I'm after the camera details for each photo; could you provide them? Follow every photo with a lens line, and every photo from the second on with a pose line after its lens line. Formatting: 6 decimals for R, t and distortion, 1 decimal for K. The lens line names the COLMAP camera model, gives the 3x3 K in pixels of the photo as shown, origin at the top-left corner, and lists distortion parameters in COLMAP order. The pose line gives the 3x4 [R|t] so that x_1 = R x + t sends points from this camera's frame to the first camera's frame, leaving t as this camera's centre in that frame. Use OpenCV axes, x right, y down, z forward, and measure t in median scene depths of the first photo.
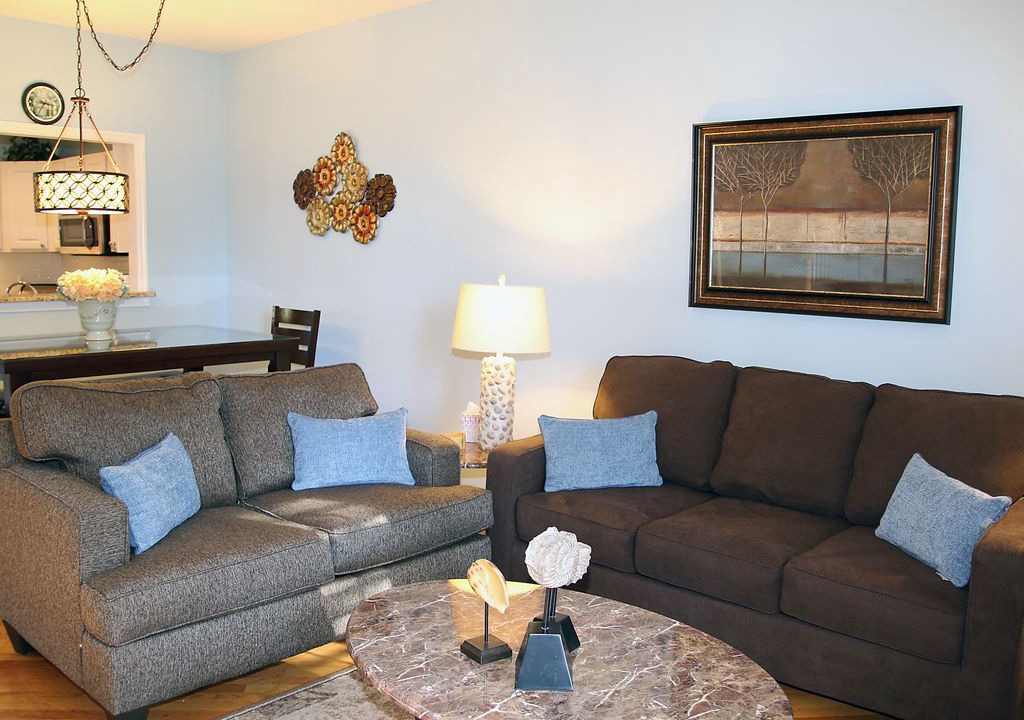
lens RADIAL K [[895.0, 0, 510.3], [0, 895.0, 387.4], [0, 0, 1]] dist [-0.175026, 0.121517]
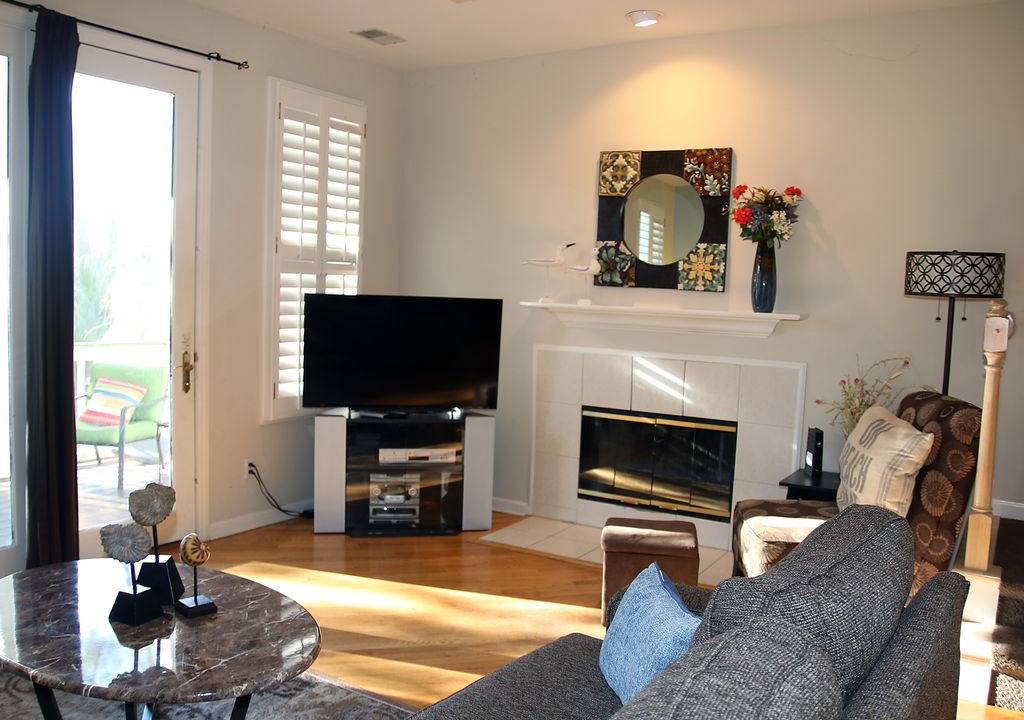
lens RADIAL K [[867.4, 0, 512.0], [0, 867.4, 360.0], [0, 0, 1]] dist [-0.165365, 0.116925]
pose [[-0.986166, -0.031944, -0.162655, -0.143423], [-0.068765, 0.971676, 0.226091, -0.179495], [0.150826, 0.234148, -0.960430, 1.173863]]
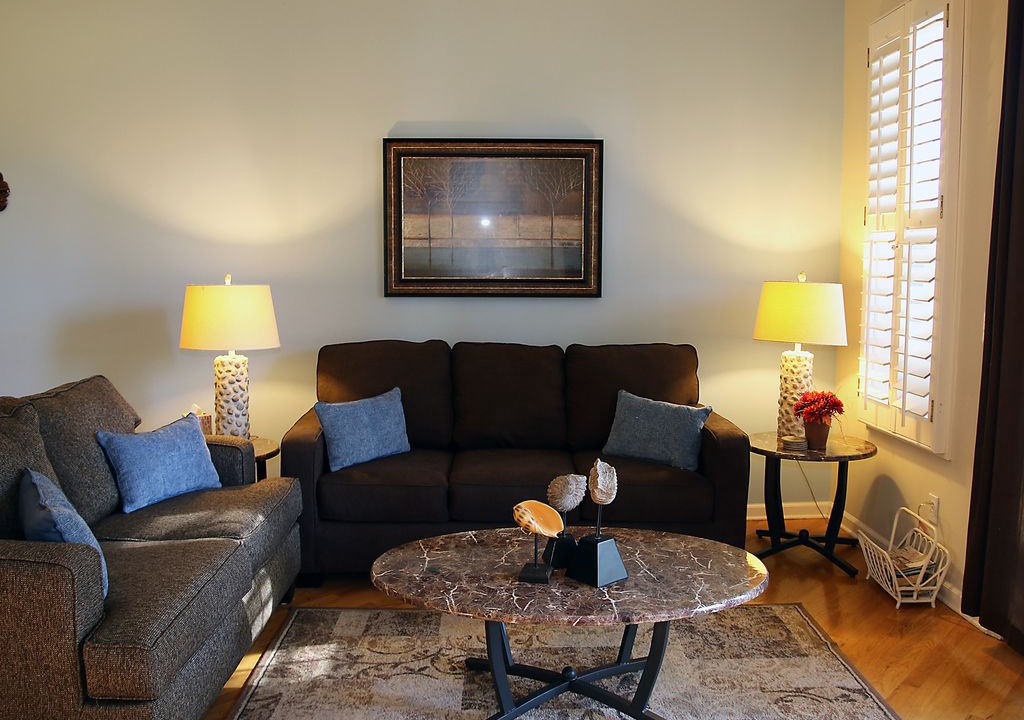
lens RADIAL K [[867.4, 0, 512.0], [0, 867.4, 360.0], [0, 0, 1]] dist [-0.165365, 0.116925]
pose [[0.731883, -0.091303, 0.675286, -0.463577], [0.109175, 0.993893, 0.016055, -0.010150], [-0.672628, 0.061974, 0.737381, 0.074374]]
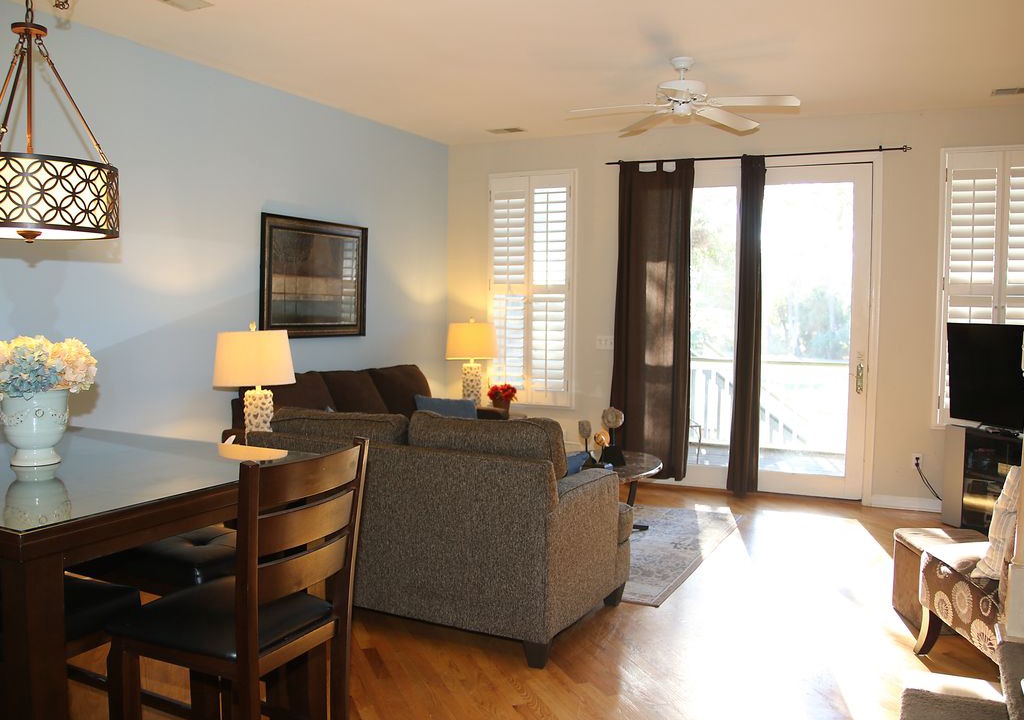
lens RADIAL K [[867.4, 0, 512.0], [0, 867.4, 360.0], [0, 0, 1]] dist [-0.165365, 0.116925]
pose [[-0.266425, -0.071705, 0.961185, -1.283573], [0.129064, 0.985594, 0.109300, -0.165521], [-0.955176, 0.153175, -0.253332, 1.023901]]
